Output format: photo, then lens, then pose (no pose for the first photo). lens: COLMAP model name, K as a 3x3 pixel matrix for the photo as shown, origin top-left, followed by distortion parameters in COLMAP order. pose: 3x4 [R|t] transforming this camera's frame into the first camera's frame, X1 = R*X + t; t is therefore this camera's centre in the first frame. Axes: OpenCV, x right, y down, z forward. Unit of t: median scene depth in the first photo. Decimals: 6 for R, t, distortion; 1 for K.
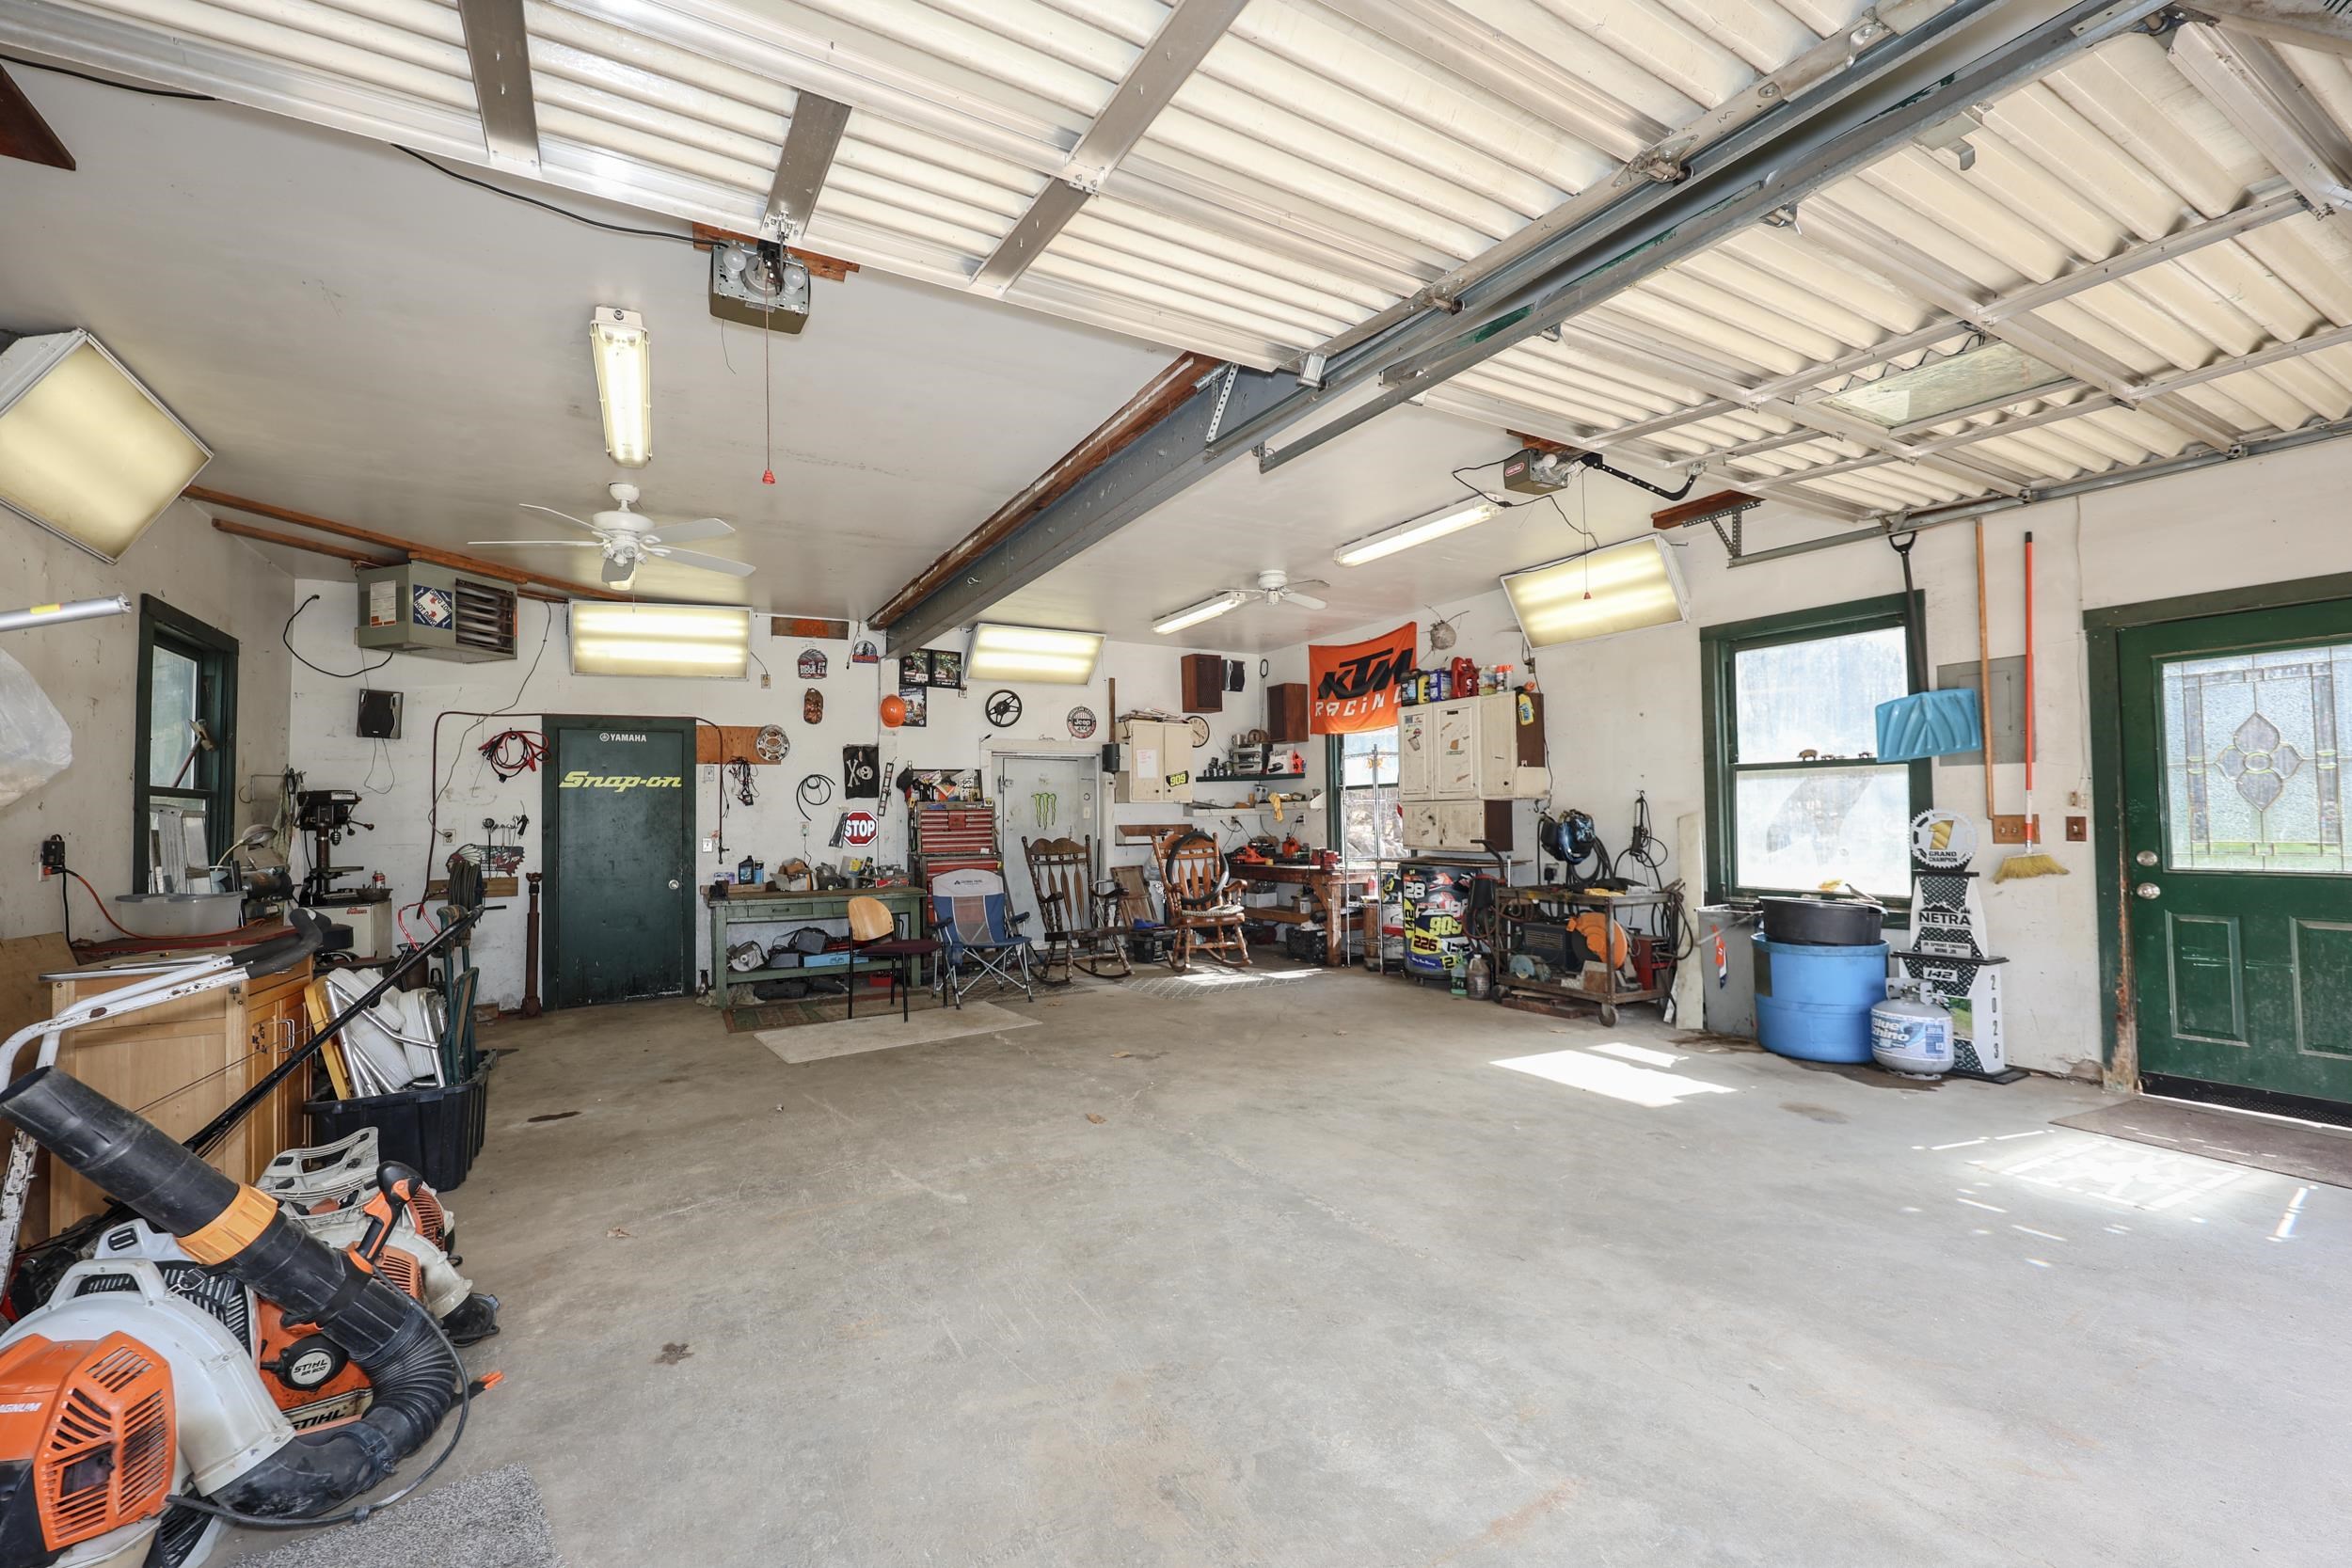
lens RADIAL K [[975.1, 0, 1172.6], [0, 975.1, 777.9], [0, 0, 1]] dist [-0.003006, -0.000065]
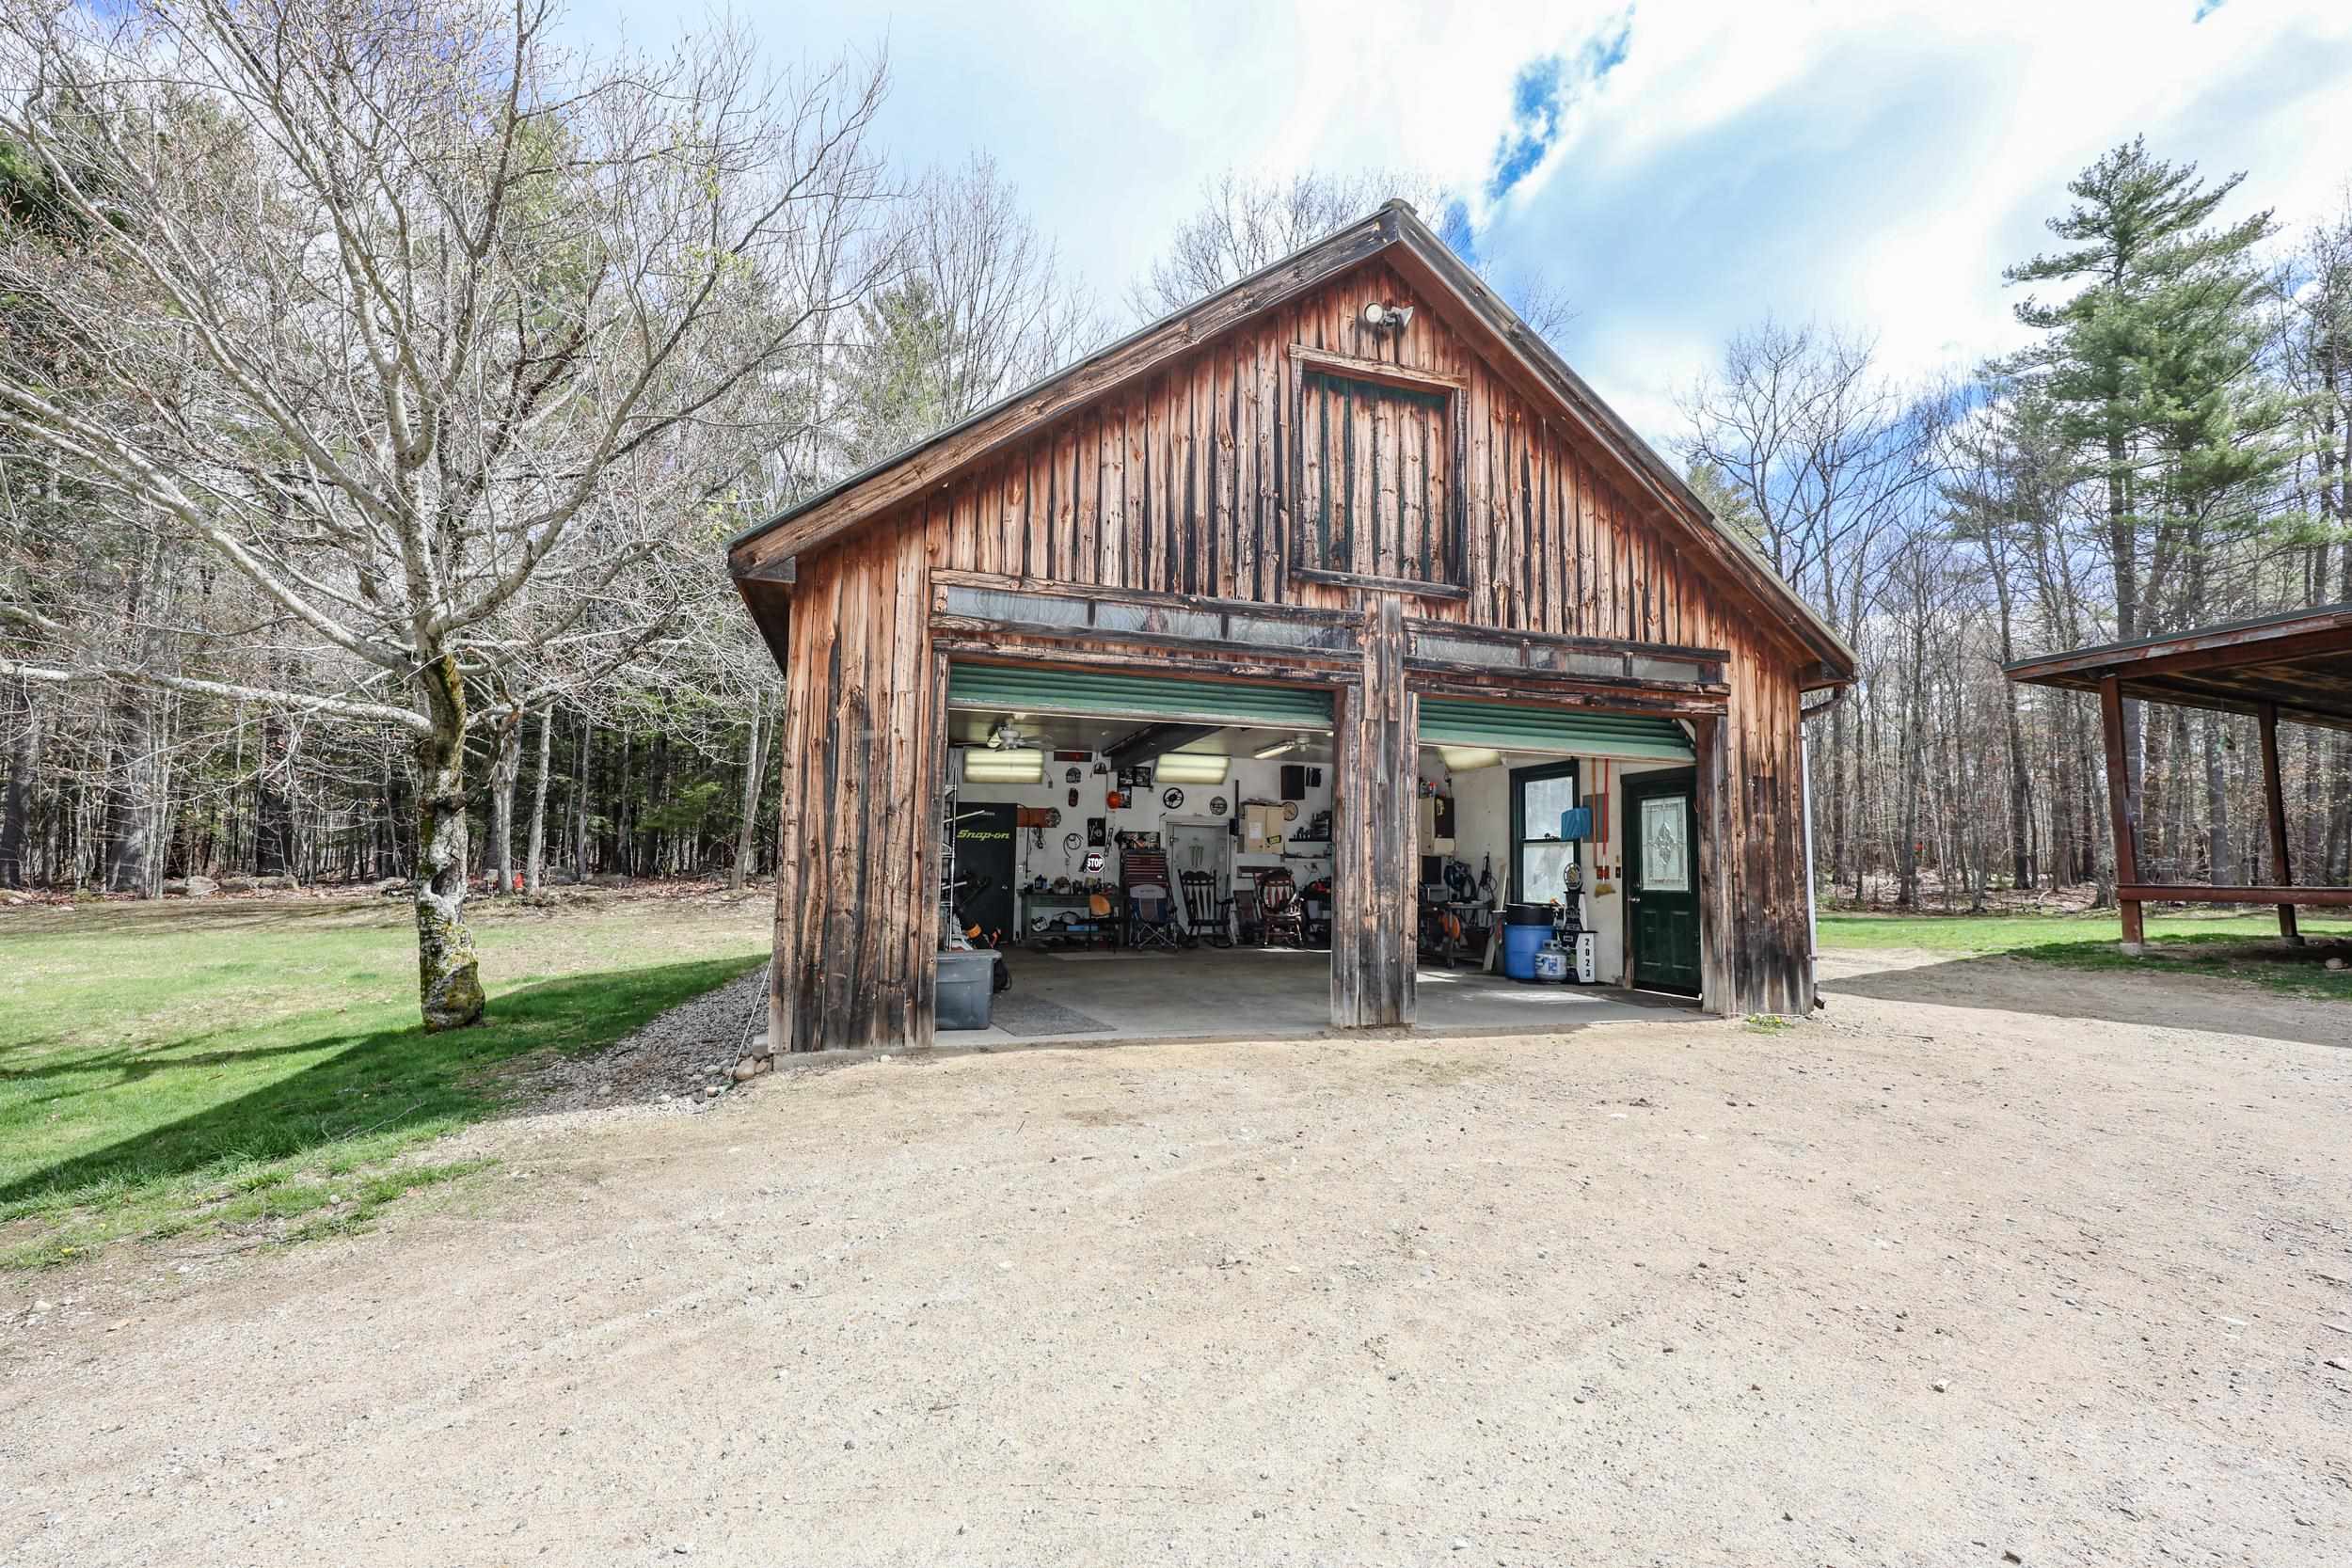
lens RADIAL K [[975.1, 0, 1175.7], [0, 975.1, 790.2], [0, 0, 1]] dist [-0.003006, -0.000065]
pose [[0.974748, 0.010887, -0.223042, 0.259165], [-0.020646, 0.998926, -0.041469, -0.013236], [0.222351, 0.045027, 0.973926, -0.837548]]
